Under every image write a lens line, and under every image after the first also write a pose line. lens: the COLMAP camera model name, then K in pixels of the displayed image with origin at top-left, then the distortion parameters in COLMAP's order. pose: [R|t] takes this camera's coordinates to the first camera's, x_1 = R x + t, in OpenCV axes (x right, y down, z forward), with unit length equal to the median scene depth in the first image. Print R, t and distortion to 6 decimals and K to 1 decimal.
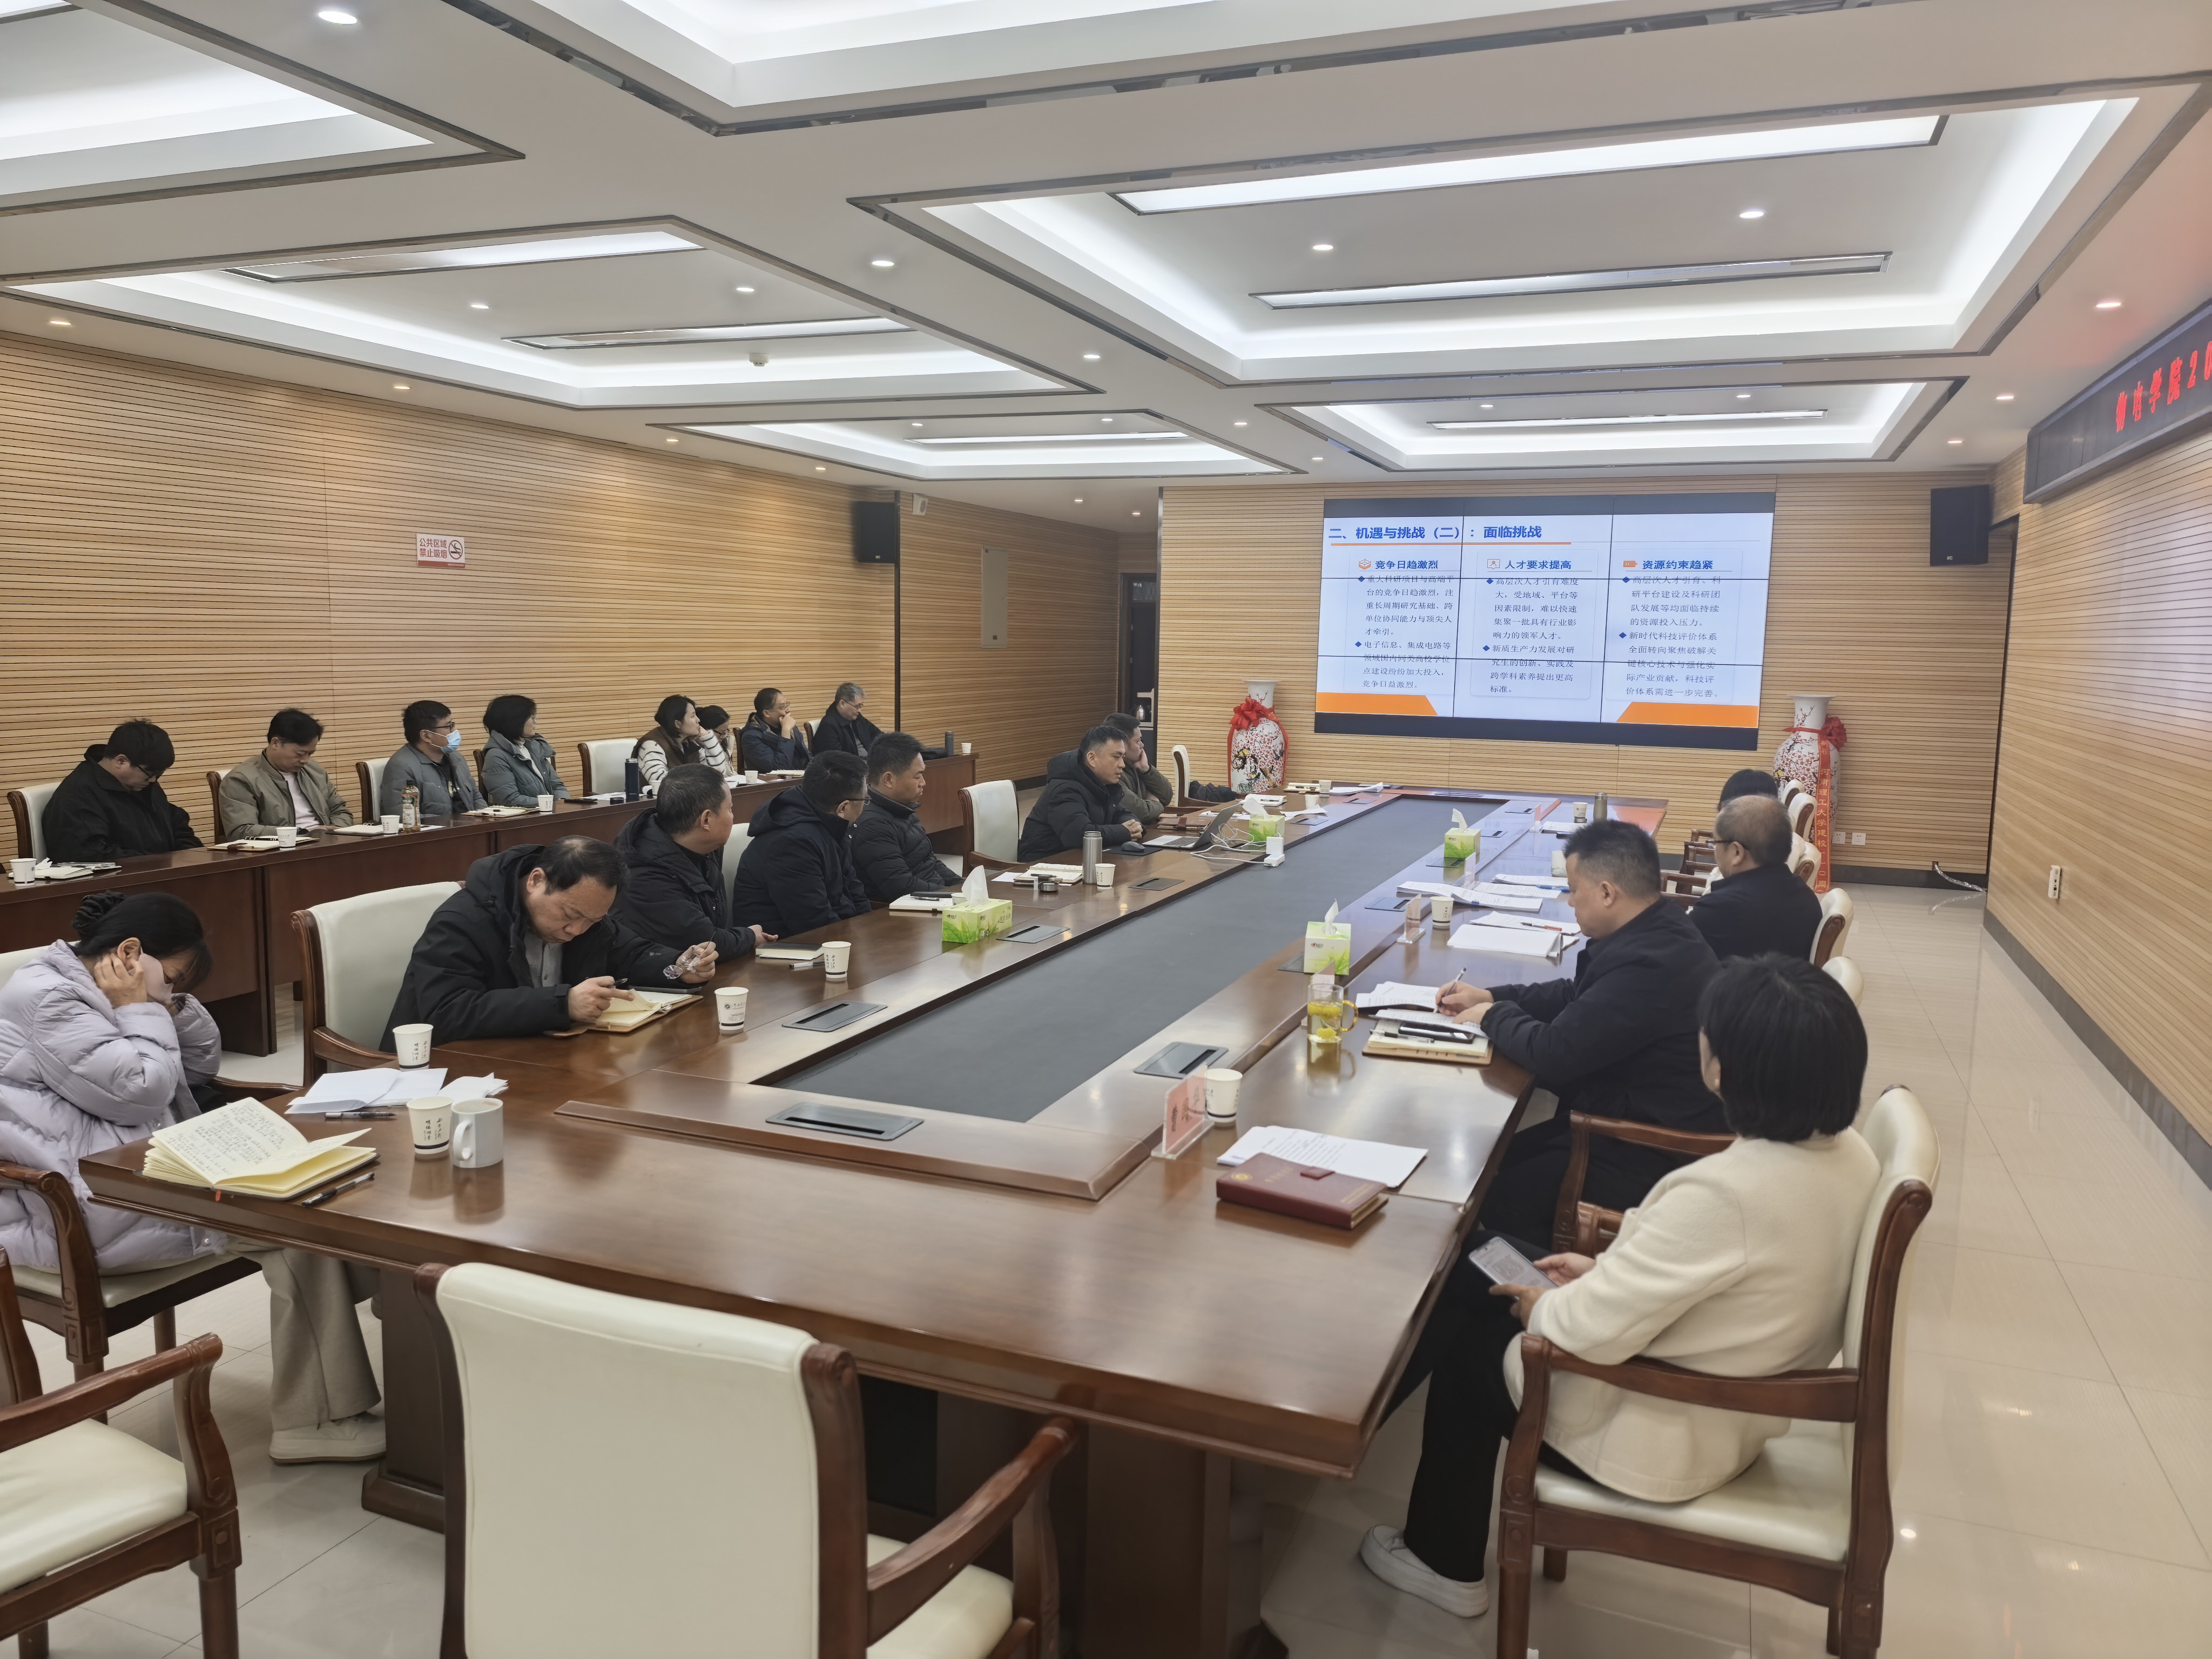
lens RADIAL K [[1538.7, 0, 1106.0], [0, 1538.7, 829.5], [0, 0, 1]] dist [-0.002211, -0.000112]
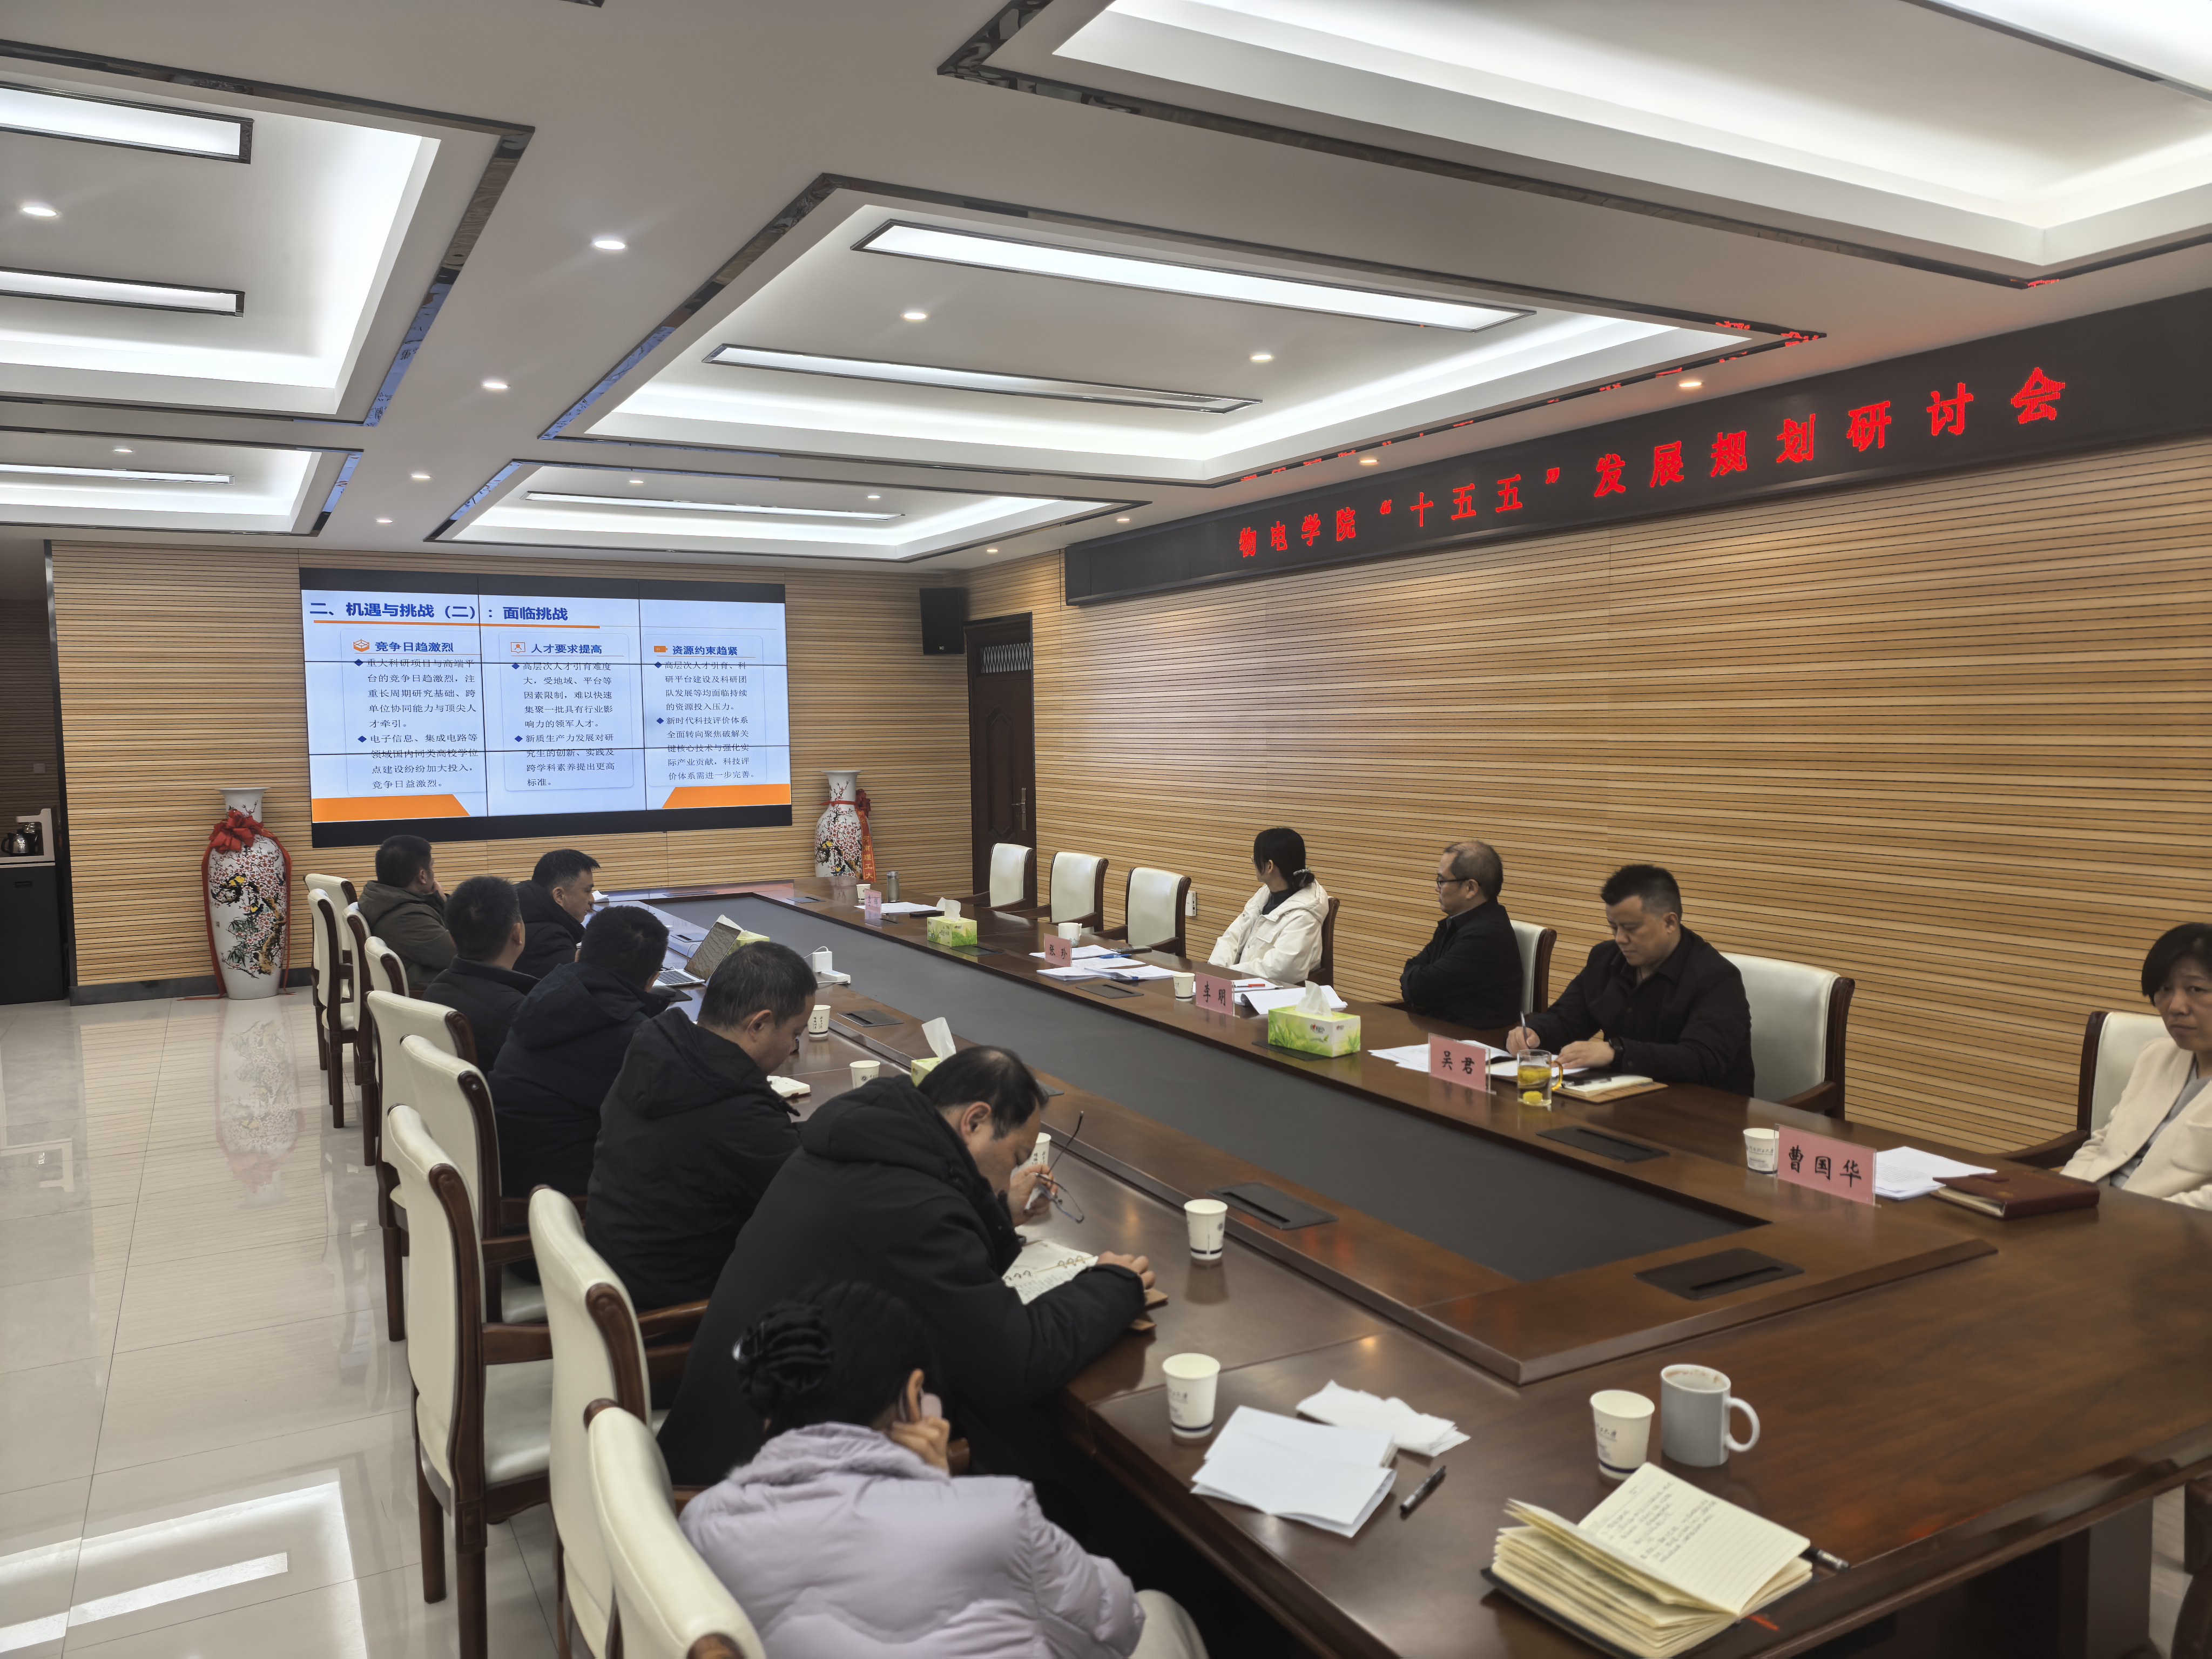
lens RADIAL K [[1538.7, 0, 1106.0], [0, 1538.7, 829.5], [0, 0, 1]] dist [-0.002211, -0.000112]
pose [[0.617285, -0.080401, 0.782620, -0.261325], [0.121622, 0.992558, 0.006040, -0.027569], [-0.777282, 0.091456, 0.622470, 0.165970]]
